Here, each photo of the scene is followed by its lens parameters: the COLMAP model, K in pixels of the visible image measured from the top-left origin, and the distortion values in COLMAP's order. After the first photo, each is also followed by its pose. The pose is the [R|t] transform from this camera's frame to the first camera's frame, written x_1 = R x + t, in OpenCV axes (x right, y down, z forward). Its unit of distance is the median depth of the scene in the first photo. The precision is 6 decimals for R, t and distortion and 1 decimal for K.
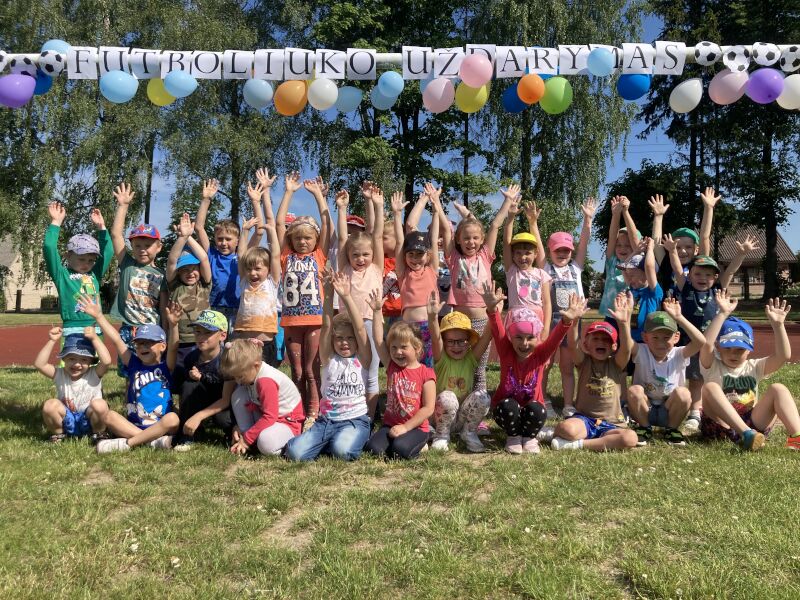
lens RADIAL K [[652.7, 0, 400.0], [0, 652.7, 300.0], [0, 0, 1]] dist [0.002944, -0.008678]
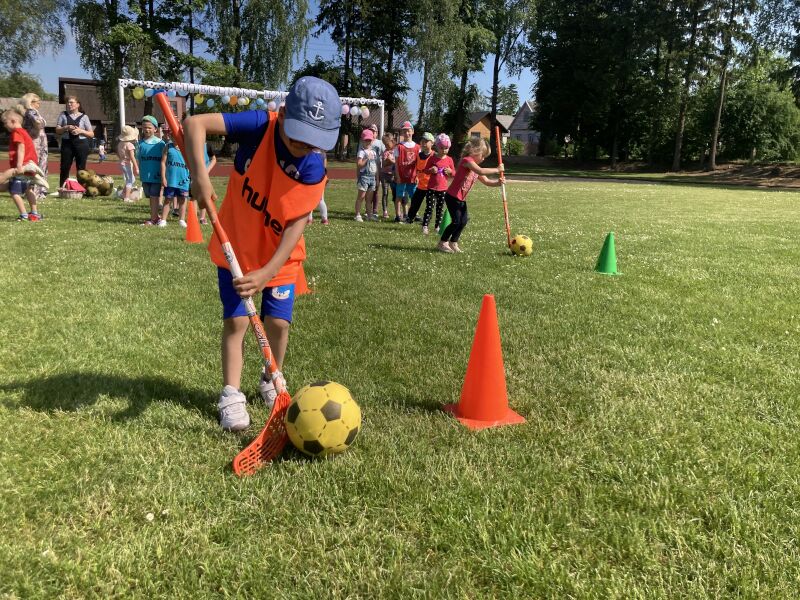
lens RADIAL K [[651.6, 0, 407.9], [0, 651.6, 300.0], [0, 0, 1]] dist [-0.001520, -0.002158]
pose [[0.872818, -0.069249, 0.483109, -0.199833], [-0.045289, 0.974119, 0.221452, -0.014194], [-0.485941, -0.215167, 0.847092, -0.474807]]
